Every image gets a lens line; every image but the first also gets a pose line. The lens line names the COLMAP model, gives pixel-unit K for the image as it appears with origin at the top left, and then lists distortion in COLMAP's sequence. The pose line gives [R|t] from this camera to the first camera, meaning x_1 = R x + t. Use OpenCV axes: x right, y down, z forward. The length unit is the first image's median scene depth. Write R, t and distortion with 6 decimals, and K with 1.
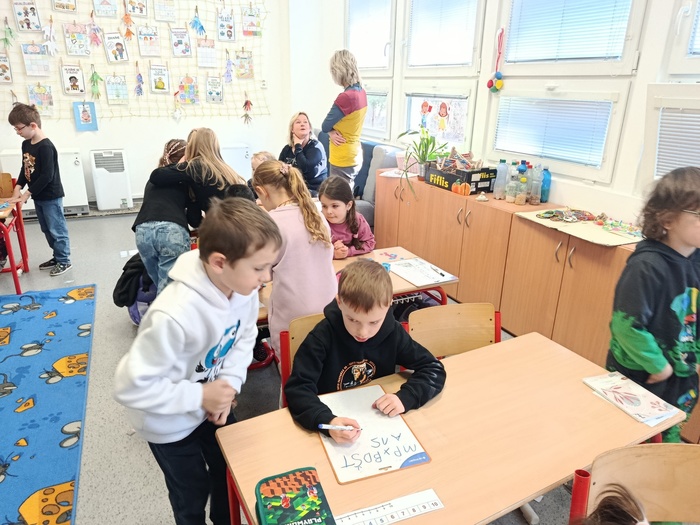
lens RADIAL K [[484.7, 0, 350.0], [0, 484.7, 262.5], [0, 0, 1]] dist [0.032204, -0.045292]
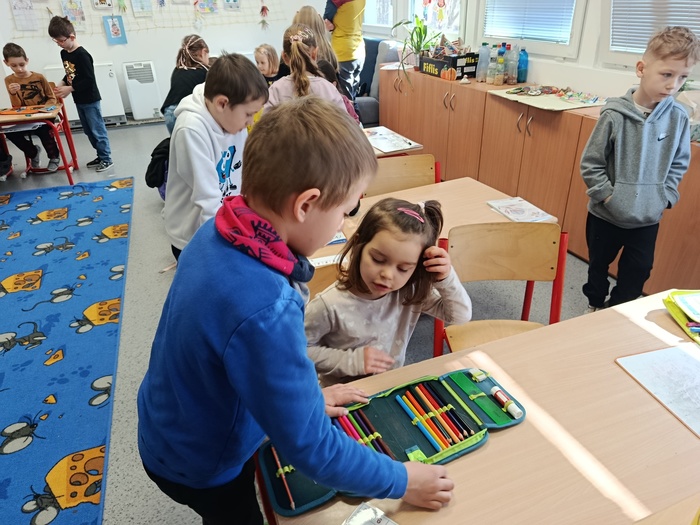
lens RADIAL K [[491.6, 0, 348.1], [0, 491.6, 258.3], [0, 0, 1]] dist [-0.002771, -0.004961]
pose [[0.995359, -0.011120, -0.095586, 0.097065], [0.024923, 0.989199, 0.144446, 0.078938], [0.092947, -0.146158, 0.984885, -0.134104]]
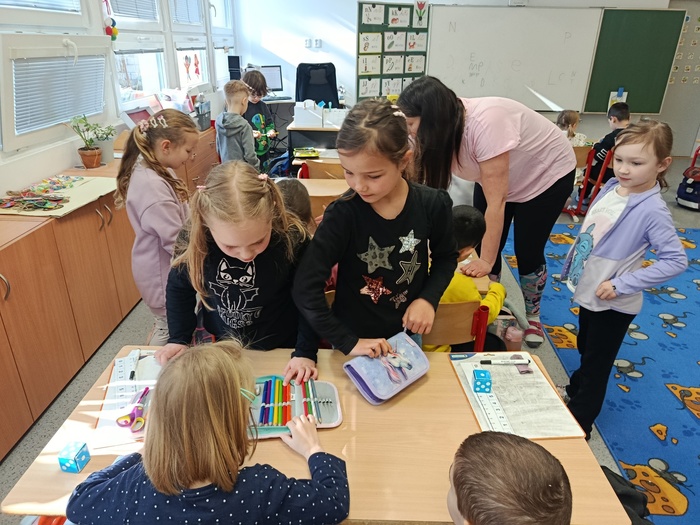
lens RADIAL K [[491.6, 0, 348.1], [0, 491.6, 258.3], [0, 0, 1]] dist [-0.002771, -0.004961]
pose [[-0.881530, -0.225310, 0.414897, -0.282575], [0.124598, 0.736605, 0.664747, -0.378340], [-0.455390, 0.637690, -0.621267, 0.994123]]
